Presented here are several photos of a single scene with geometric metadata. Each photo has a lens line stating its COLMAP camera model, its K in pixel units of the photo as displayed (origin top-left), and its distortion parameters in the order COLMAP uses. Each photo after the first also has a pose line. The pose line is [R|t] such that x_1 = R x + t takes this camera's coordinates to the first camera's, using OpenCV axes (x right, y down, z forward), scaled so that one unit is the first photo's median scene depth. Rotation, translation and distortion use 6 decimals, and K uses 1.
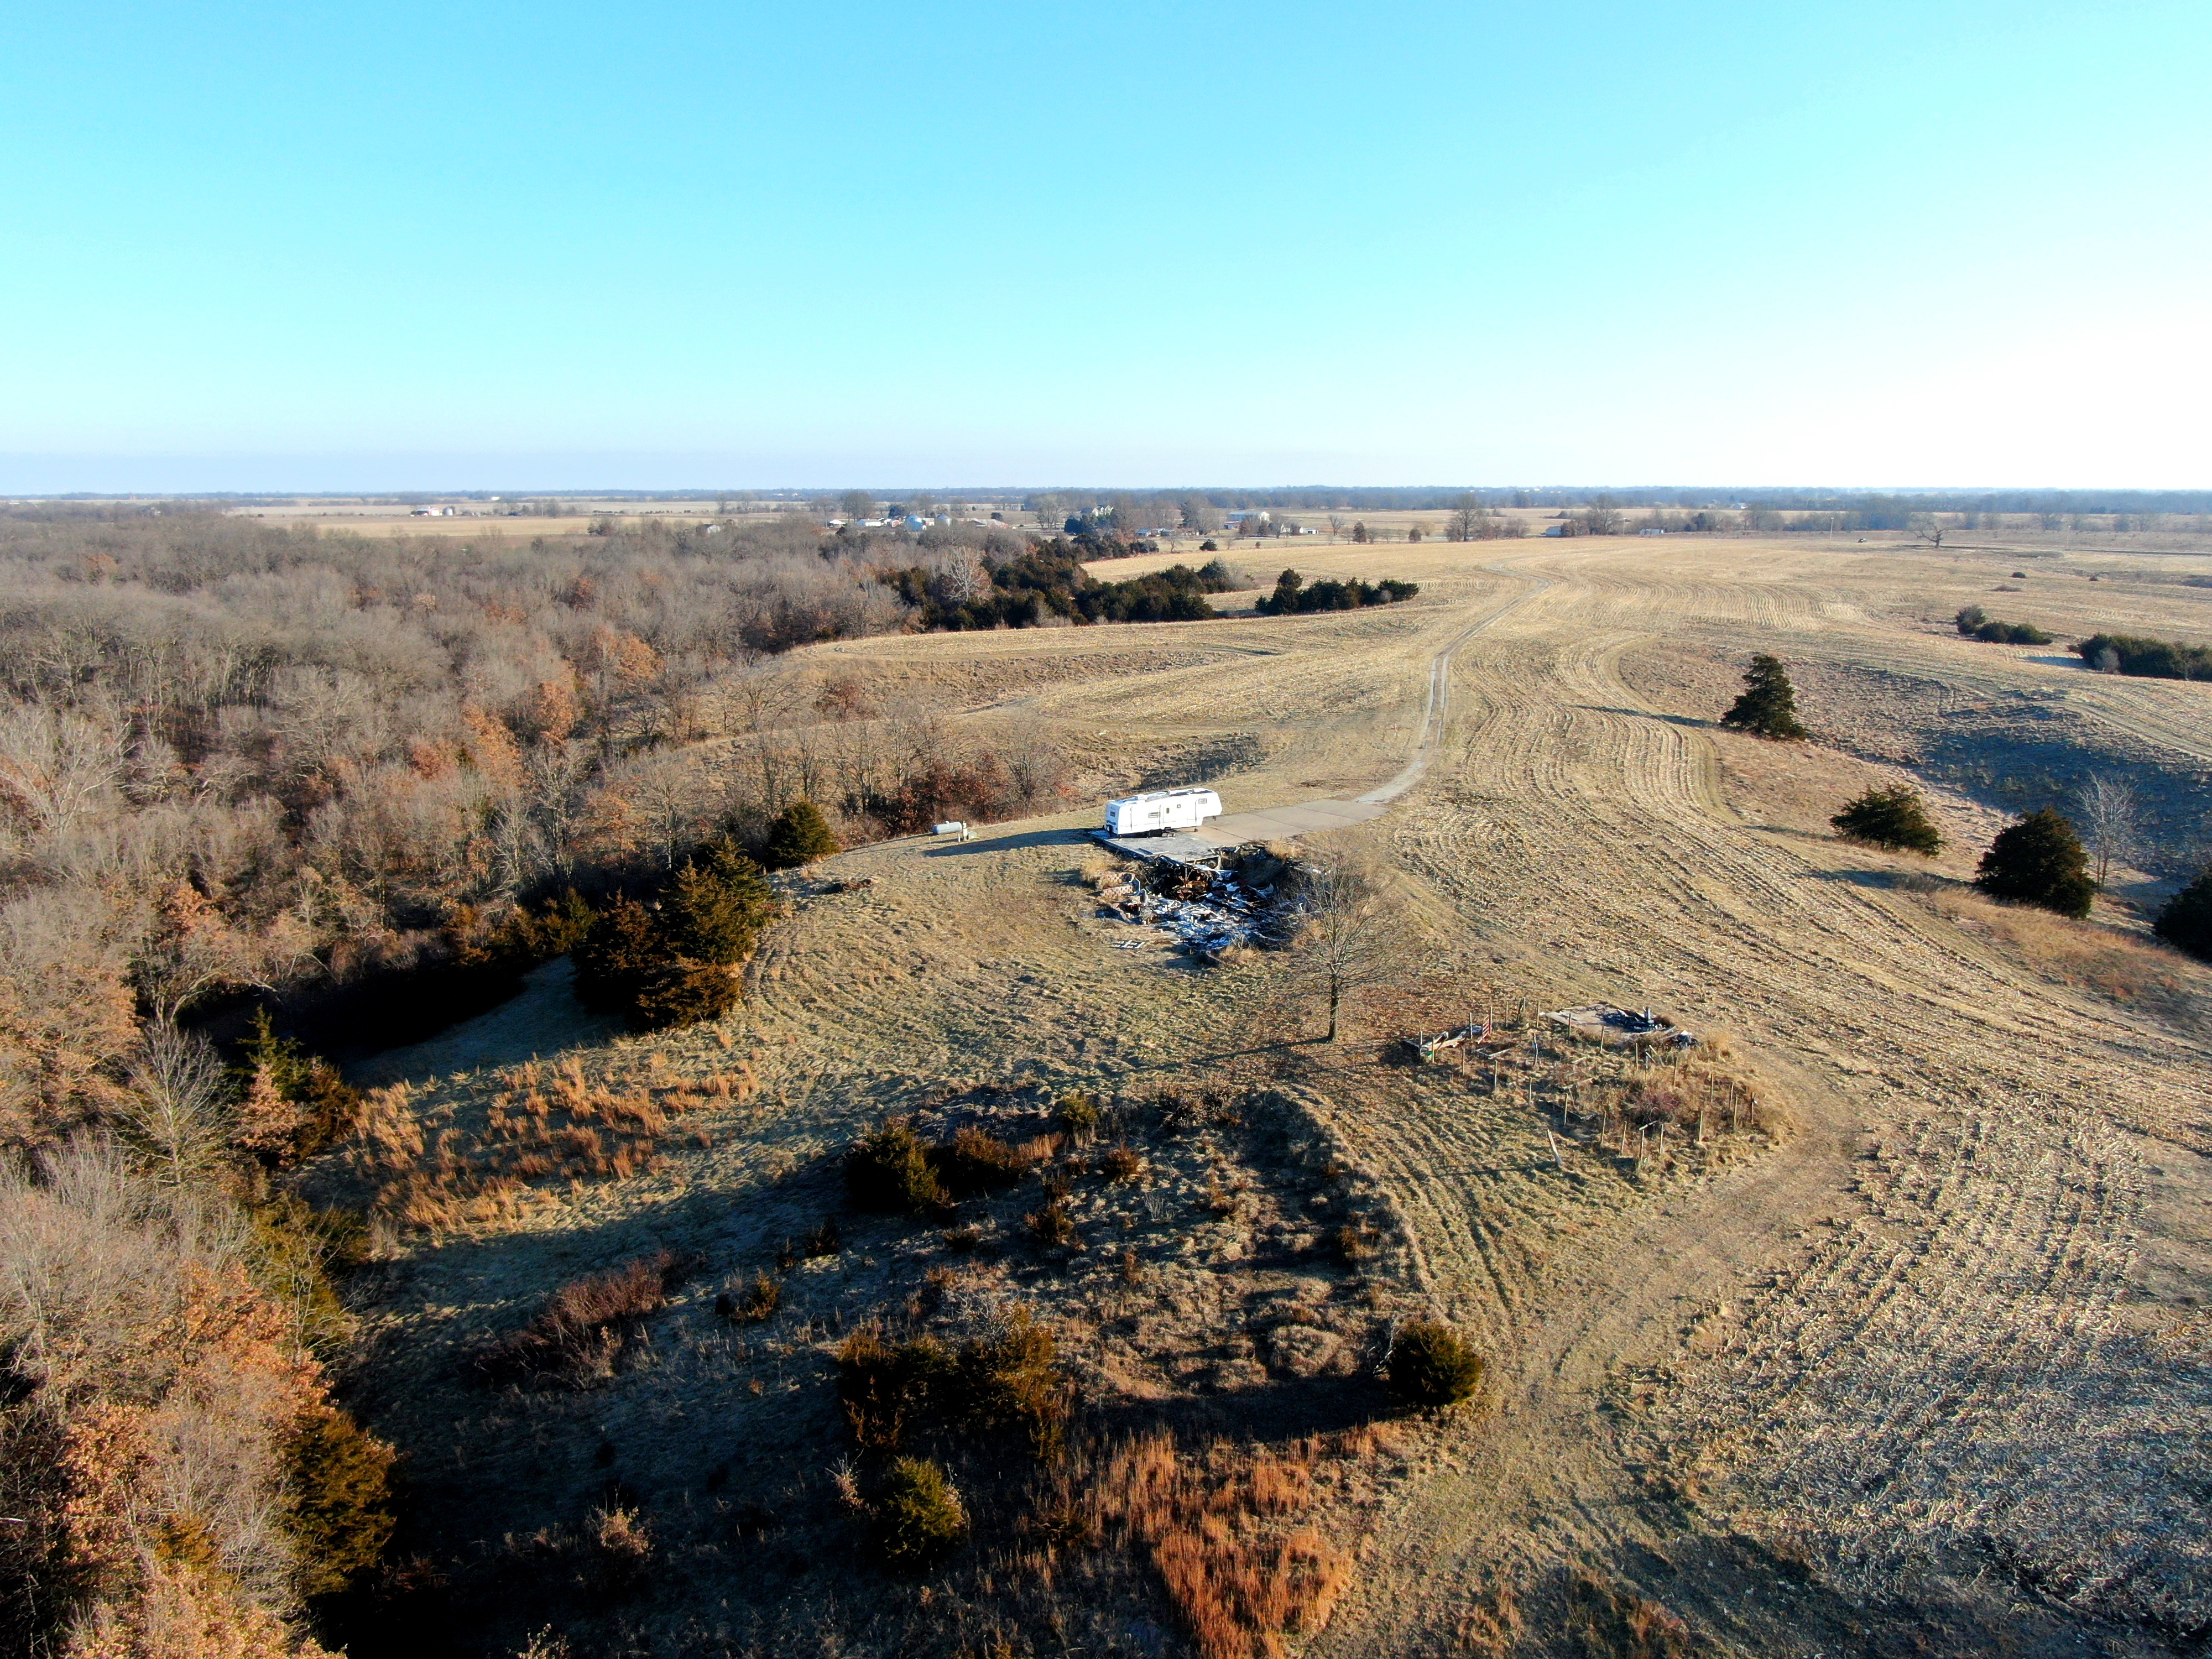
lens RADIAL K [[1598.1, 0, 1106.0], [0, 1598.1, 829.5], [0, 0, 1]] dist [-0.027732, 0.012756]
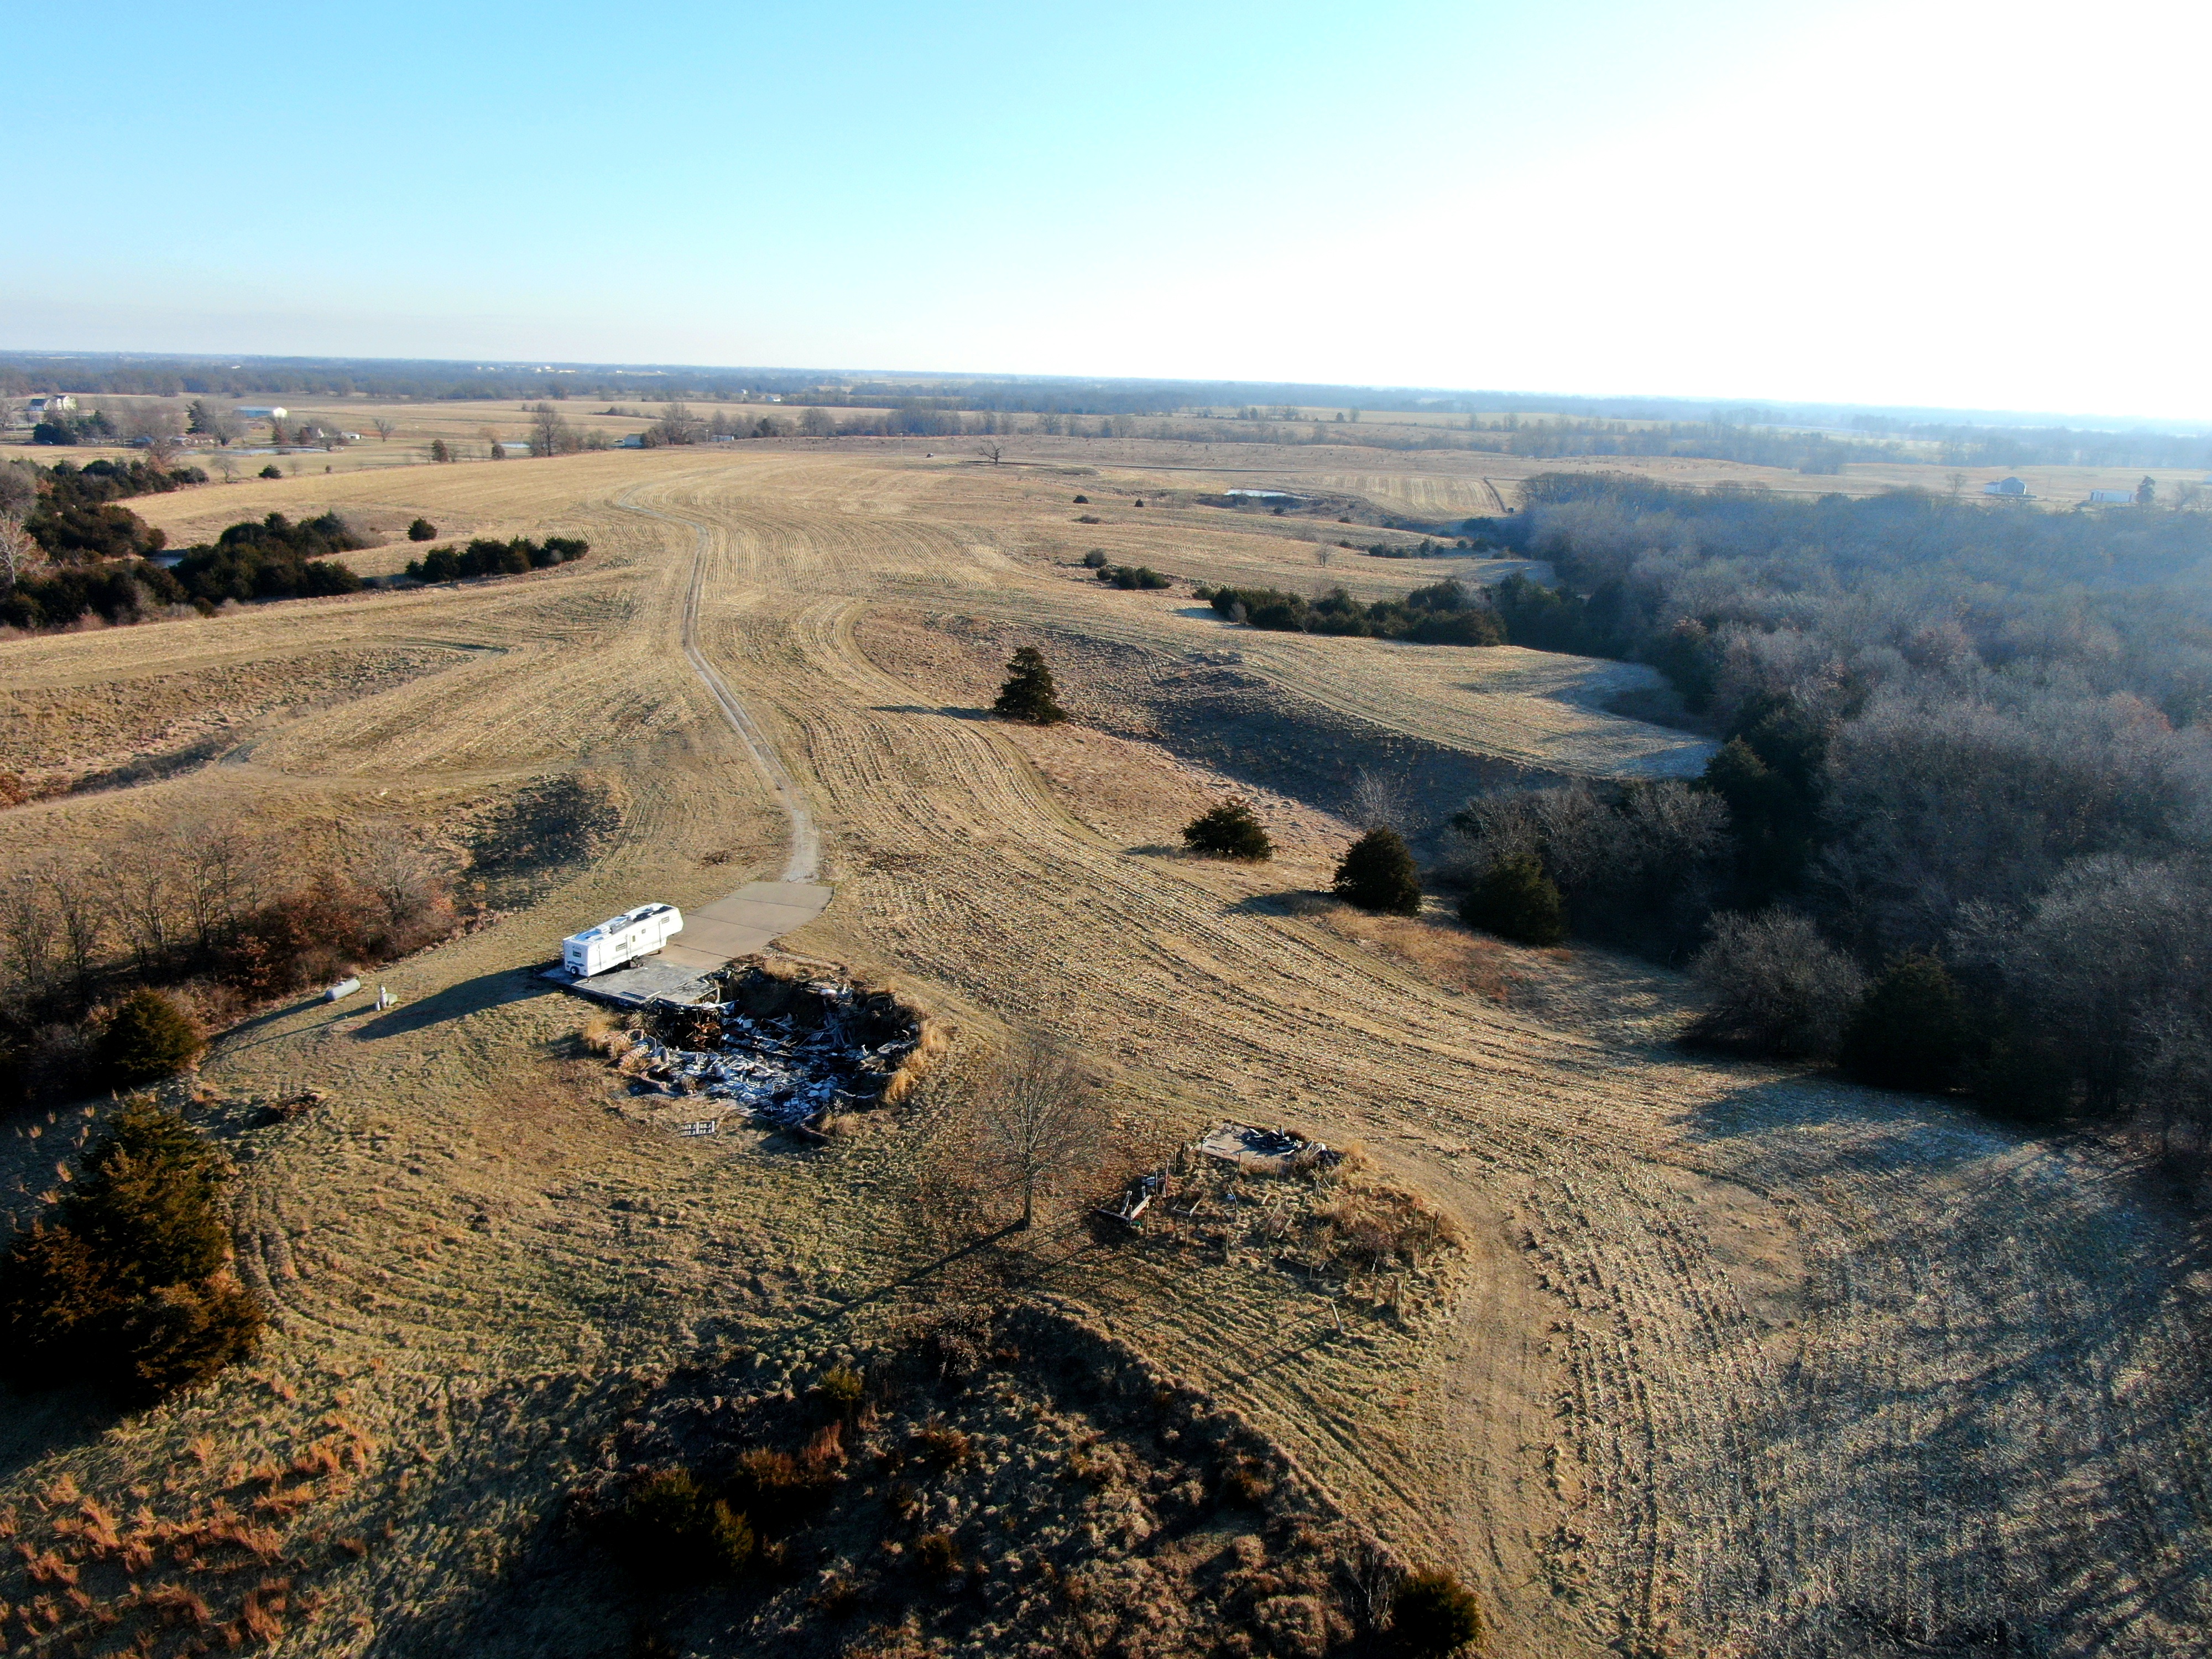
lens RADIAL K [[1590.5, 0, 1106.0], [0, 1590.5, 829.5], [0, 0, 1]] dist [-0.021453, 0.011084]
pose [[0.831150, -0.128668, 0.540956, -0.307358], [0.087595, 0.991010, 0.101130, -0.198667], [-0.549105, -0.036669, 0.834948, 0.141333]]
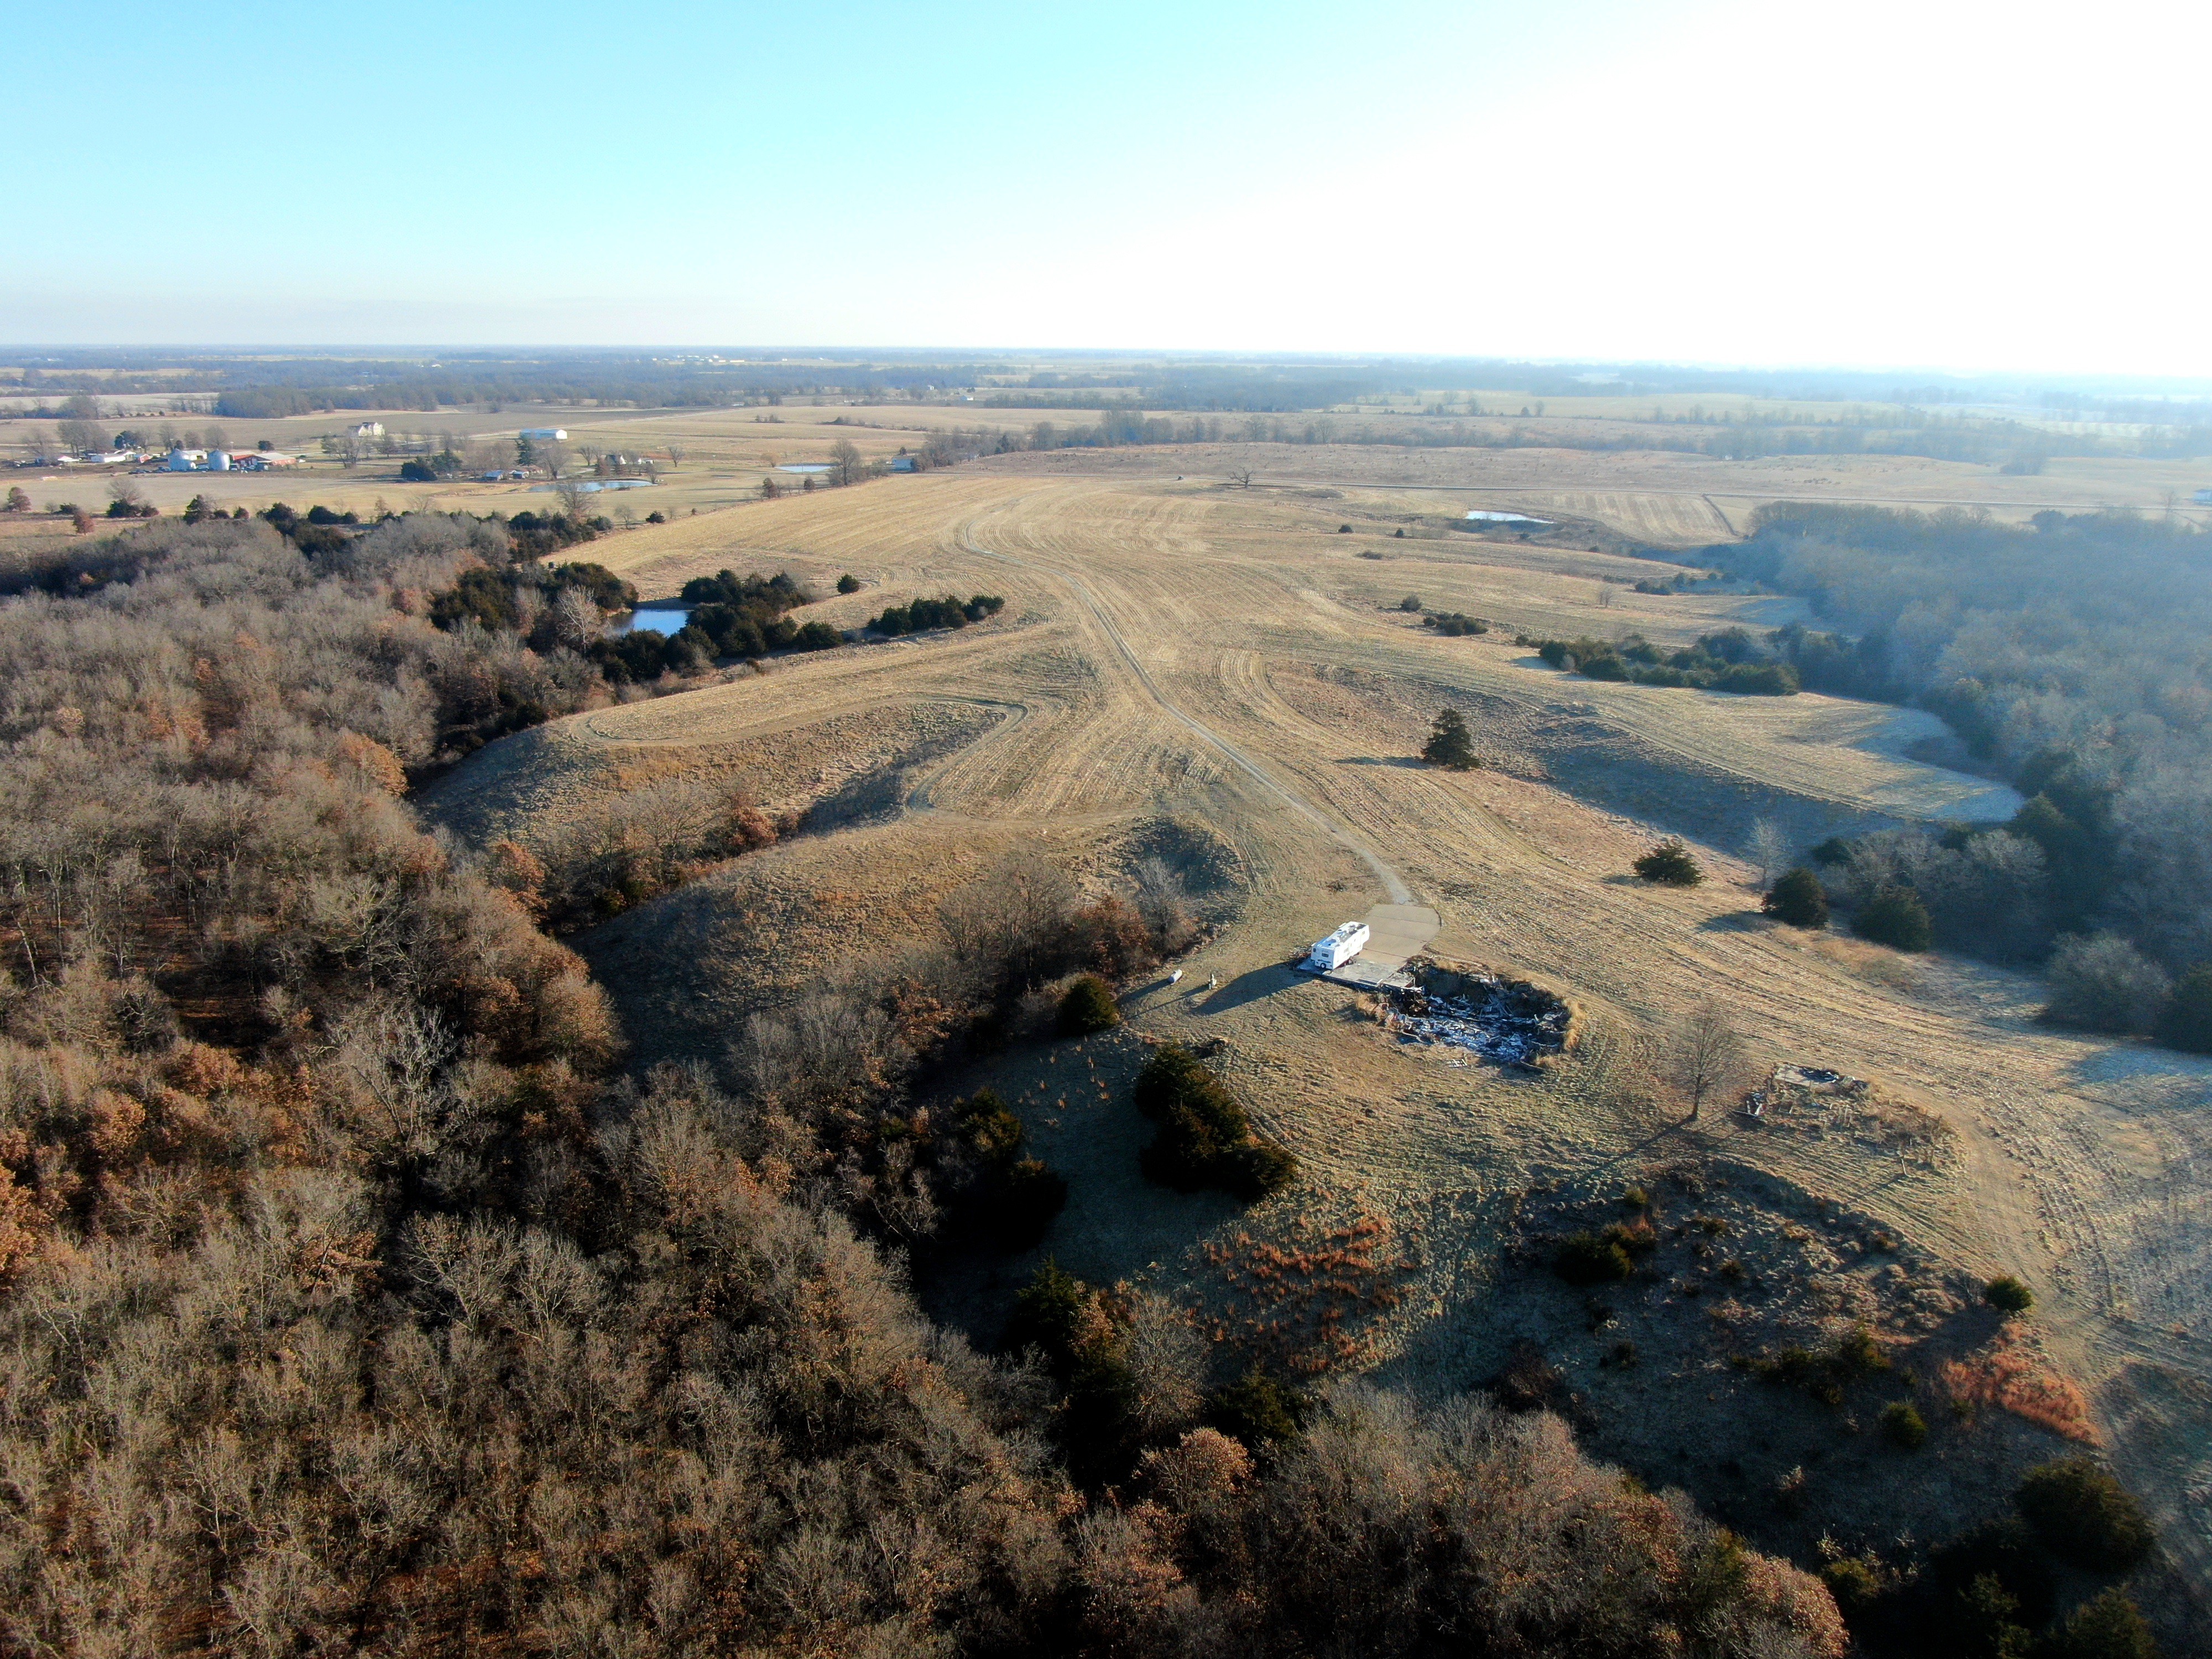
lens RADIAL K [[1590.5, 0, 1106.0], [0, 1590.5, 829.5], [0, 0, 1]] dist [-0.021453, 0.011084]
pose [[0.874436, -0.133727, 0.466347, -1.129882], [0.092599, 0.989593, 0.110140, -0.409842], [-0.476222, -0.053127, 0.877718, -0.192327]]
